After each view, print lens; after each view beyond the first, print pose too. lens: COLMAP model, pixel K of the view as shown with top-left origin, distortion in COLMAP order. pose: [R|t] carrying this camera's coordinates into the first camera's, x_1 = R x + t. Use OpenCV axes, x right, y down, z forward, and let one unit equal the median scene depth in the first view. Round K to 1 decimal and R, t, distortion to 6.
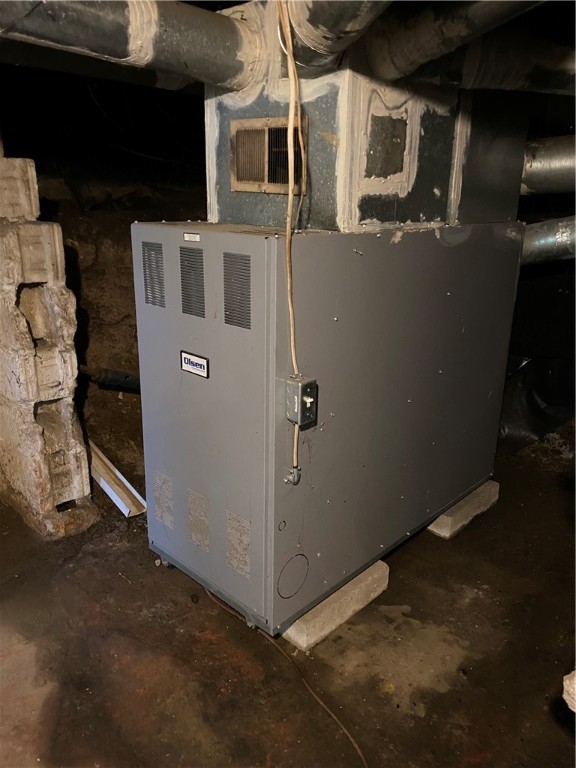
lens RADIAL K [[597.0, 0, 291.8], [0, 597.0, 388.1], [0, 0, 1]] dist [0.034776, -0.014711]
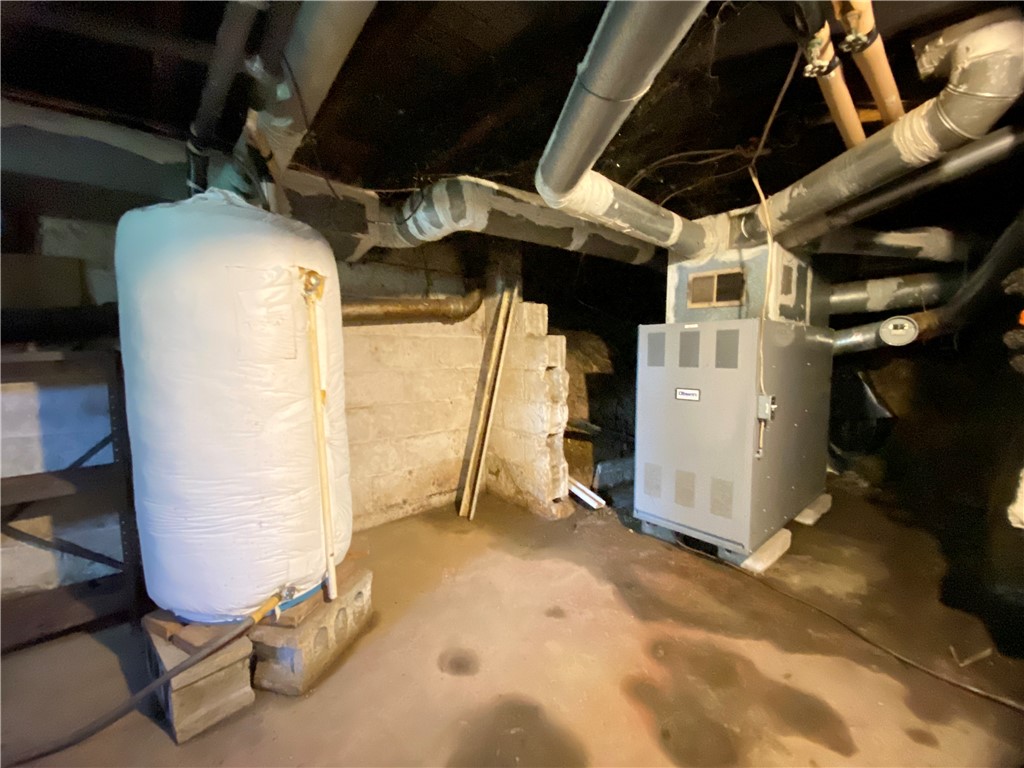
lens RADIAL K [[417.2, 0, 512.4], [0, 417.2, 387.7], [0, 0, 1]] dist [0.000043, -0.002928]
pose [[0.994021, -0.011464, -0.108582, -0.440197], [-0.013563, 0.973805, -0.226981, 0.186041], [0.108339, 0.227097, 0.967827, -0.226735]]
